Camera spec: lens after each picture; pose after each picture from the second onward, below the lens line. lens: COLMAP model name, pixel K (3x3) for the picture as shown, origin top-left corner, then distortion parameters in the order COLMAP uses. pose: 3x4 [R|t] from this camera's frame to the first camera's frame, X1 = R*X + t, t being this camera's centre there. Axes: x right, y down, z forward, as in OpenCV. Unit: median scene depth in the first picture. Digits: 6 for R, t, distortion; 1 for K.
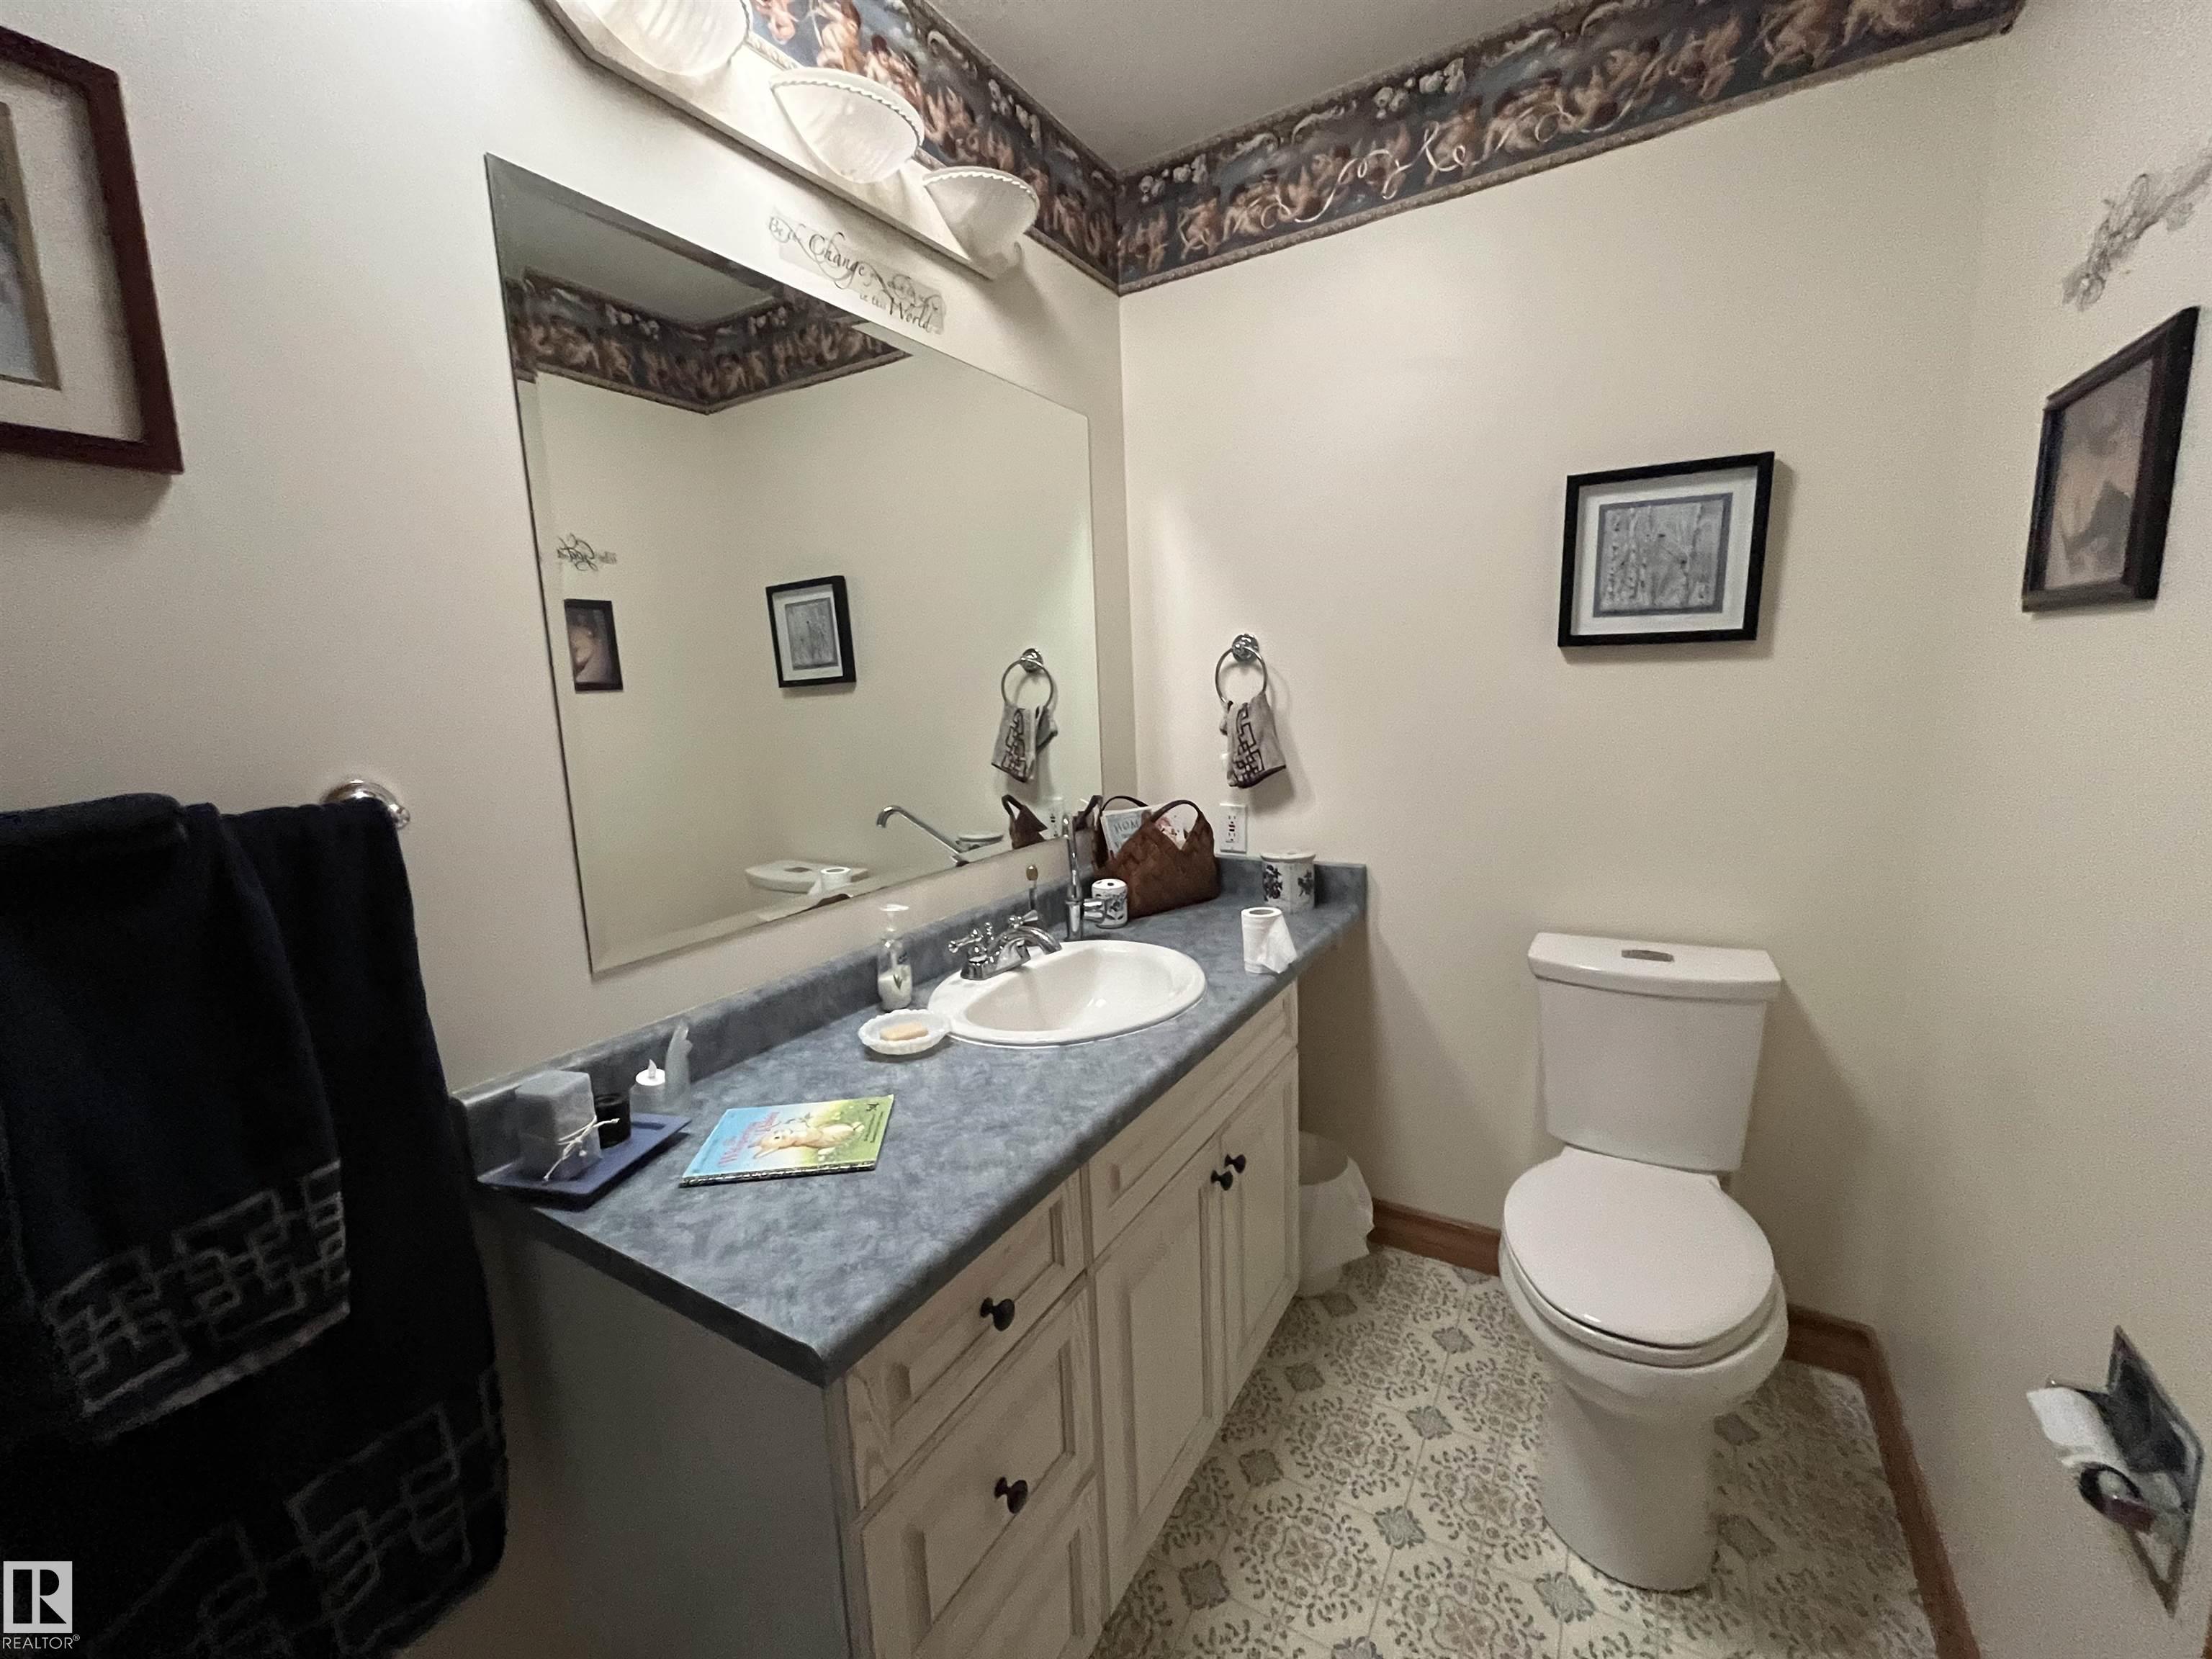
lens RADIAL K [[890.2, 0, 1106.0], [0, 890.2, 829.5], [0, 0, 1]] dist [0.000639, -0.000133]
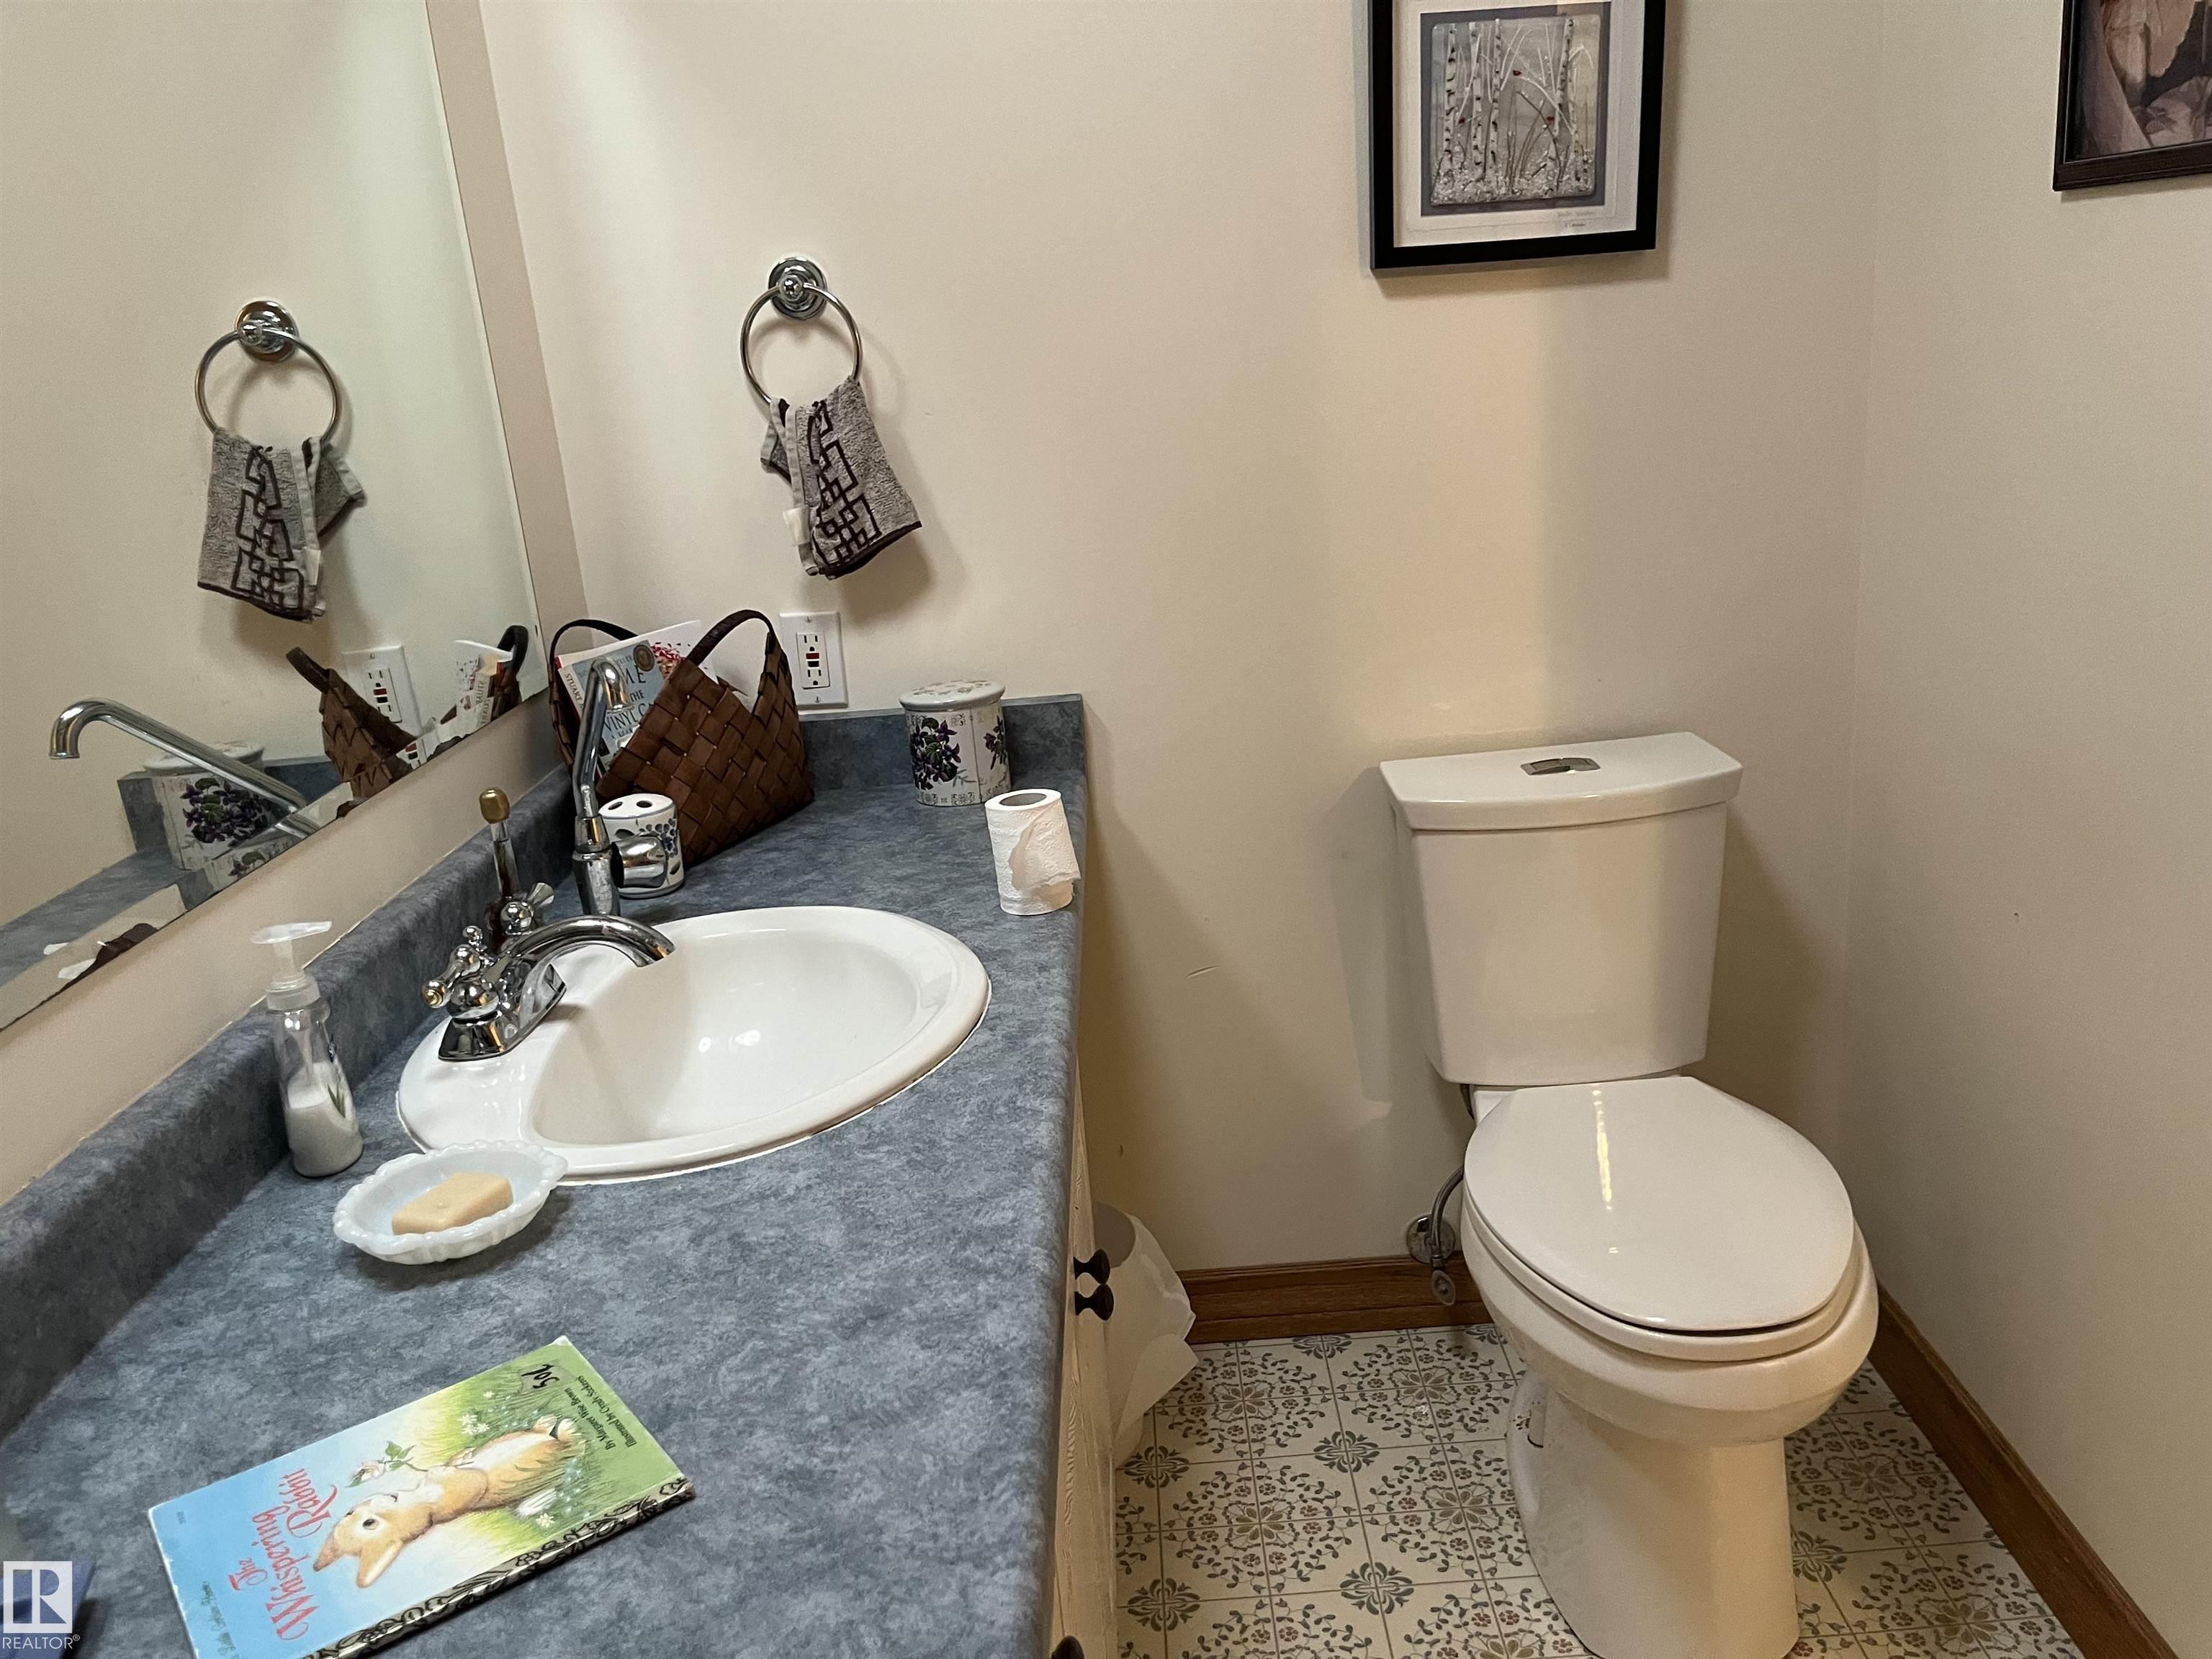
lens RADIAL K [[1675.7, 0, 1106.0], [0, 1675.7, 829.5], [0, 0, 1]] dist [0.063732, -0.090396]
pose [[0.856087, -0.175838, 0.485999, -0.259813], [0.130266, 0.983397, 0.126337, -0.007317], [-0.500145, -0.044846, 0.864779, 0.125402]]
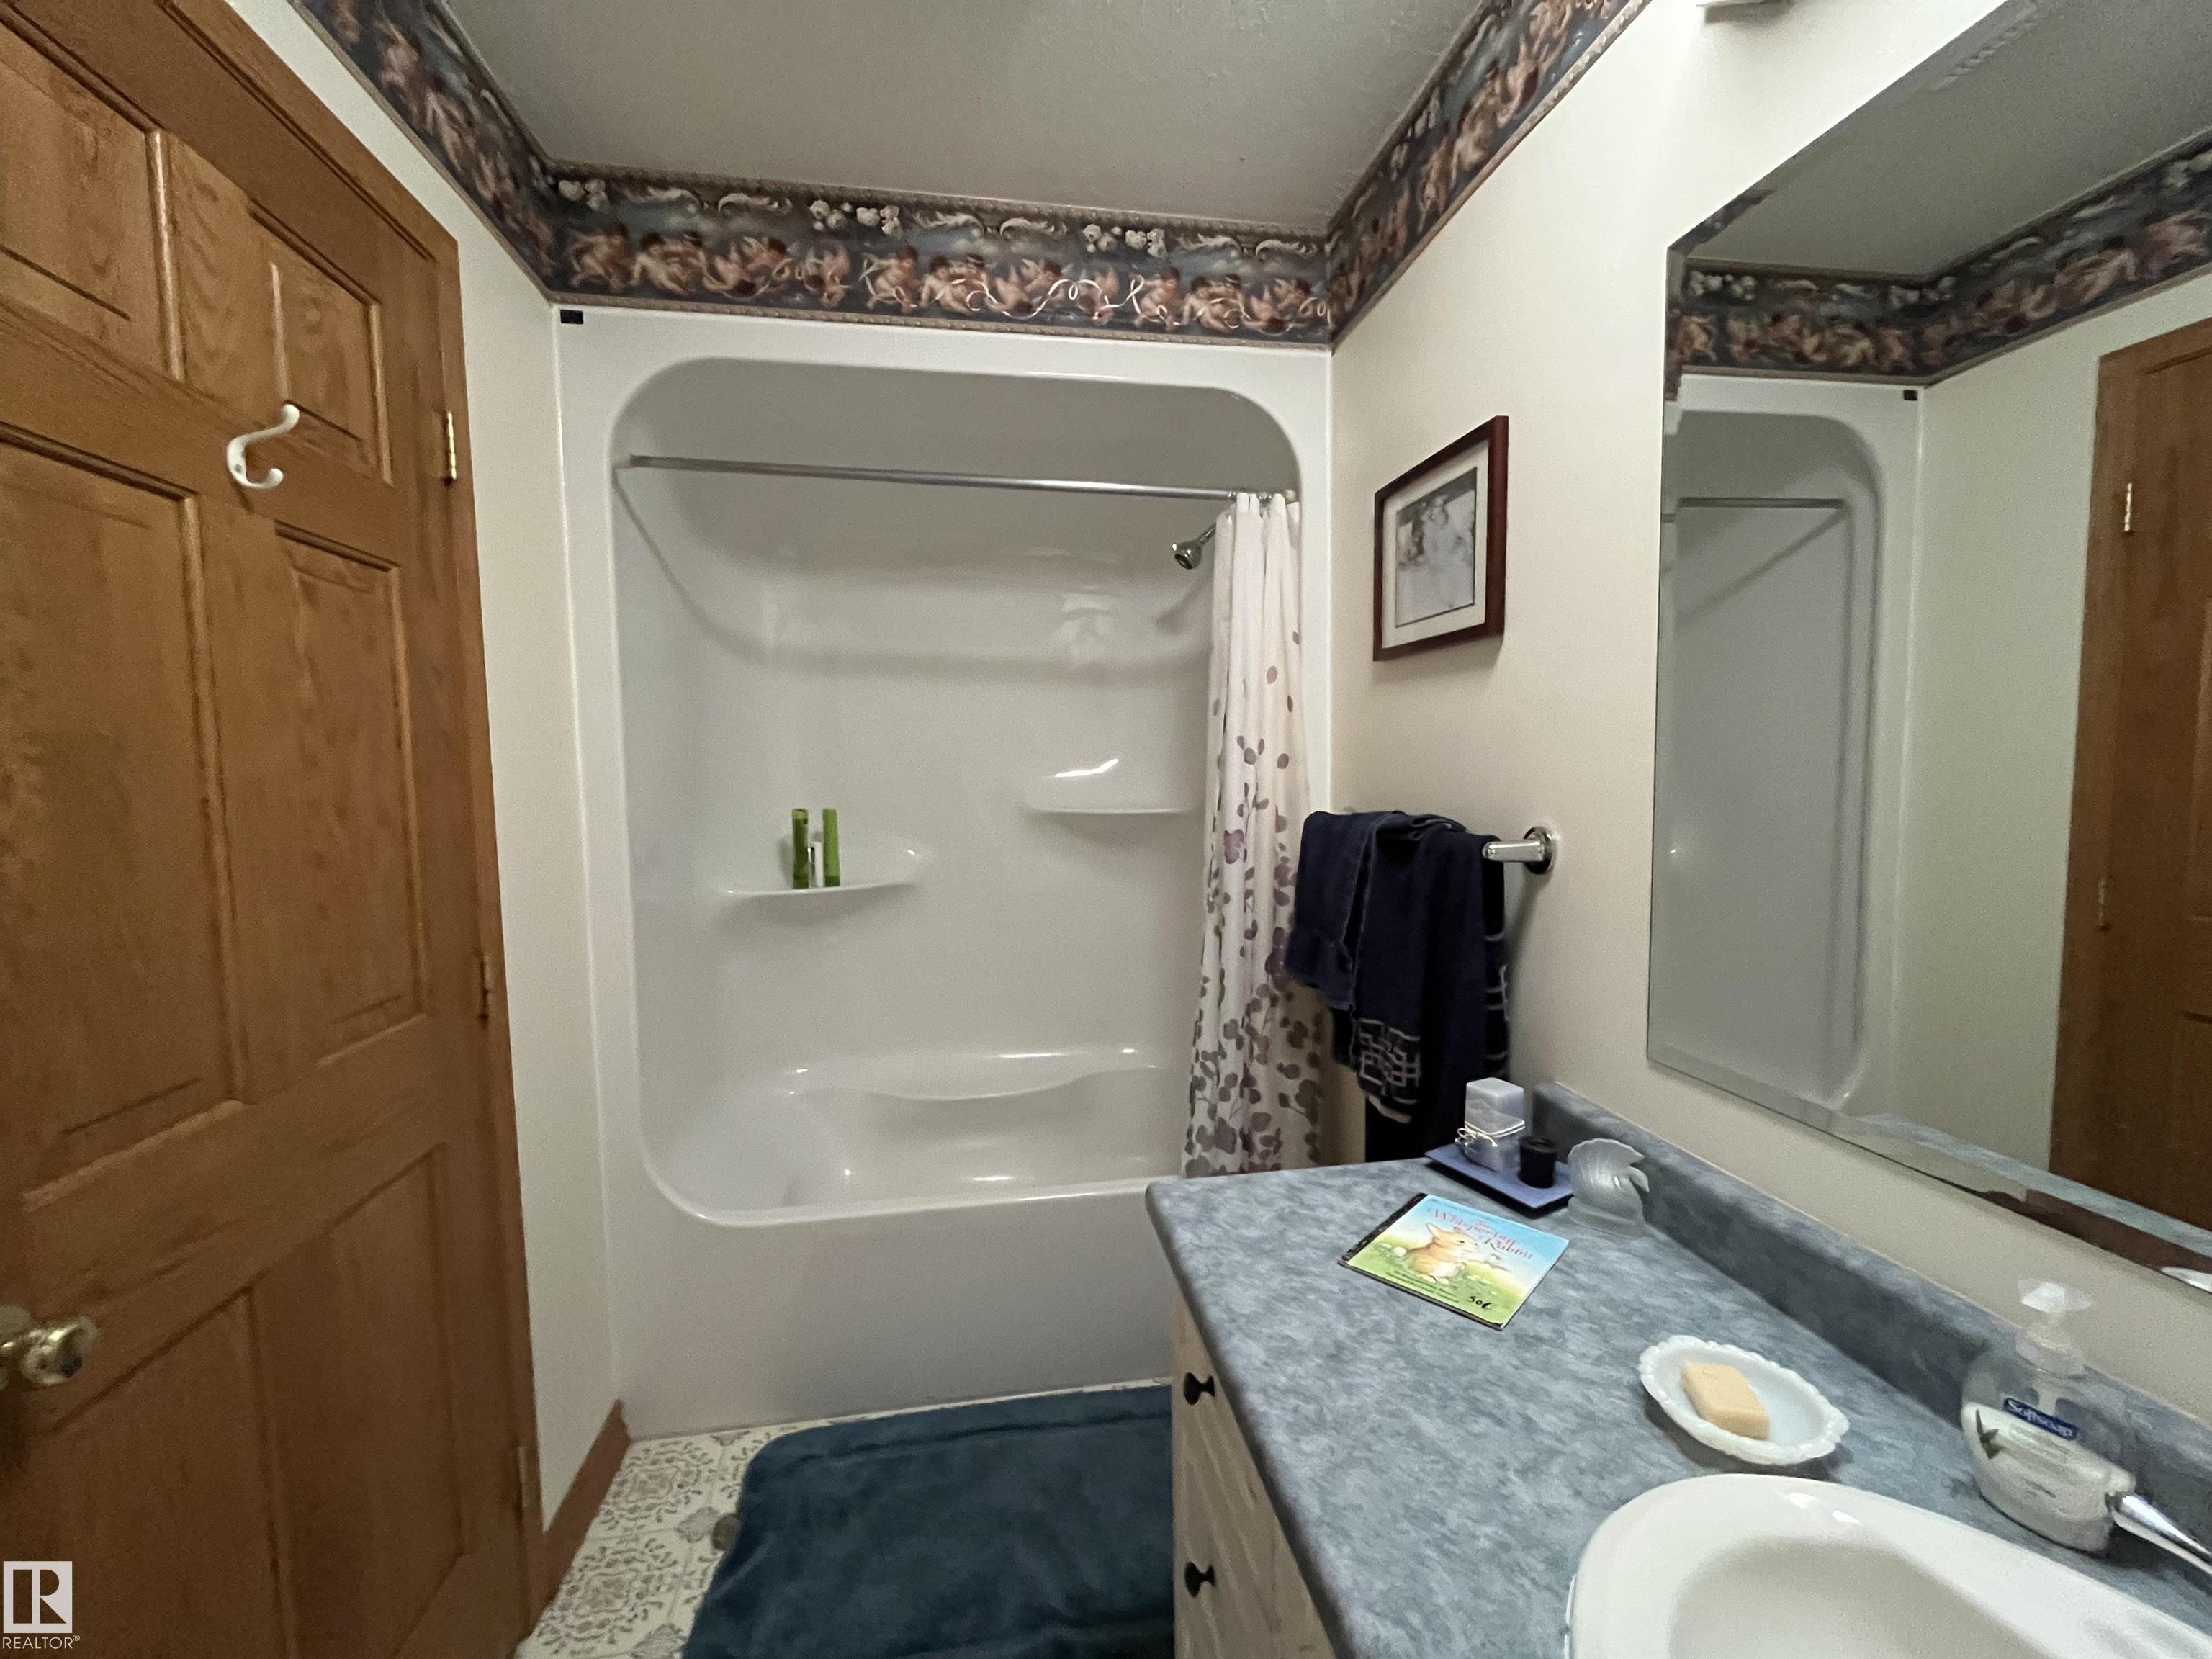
lens RADIAL K [[890.2, 0, 1106.0], [0, 890.2, 829.5], [0, 0, 1]] dist [0.000639, -0.000133]
pose [[-0.758495, 0.097237, -0.644383, 0.318214], [-0.060056, 0.974168, 0.217692, -0.174171], [0.648905, 0.203817, -0.733062, 0.881325]]
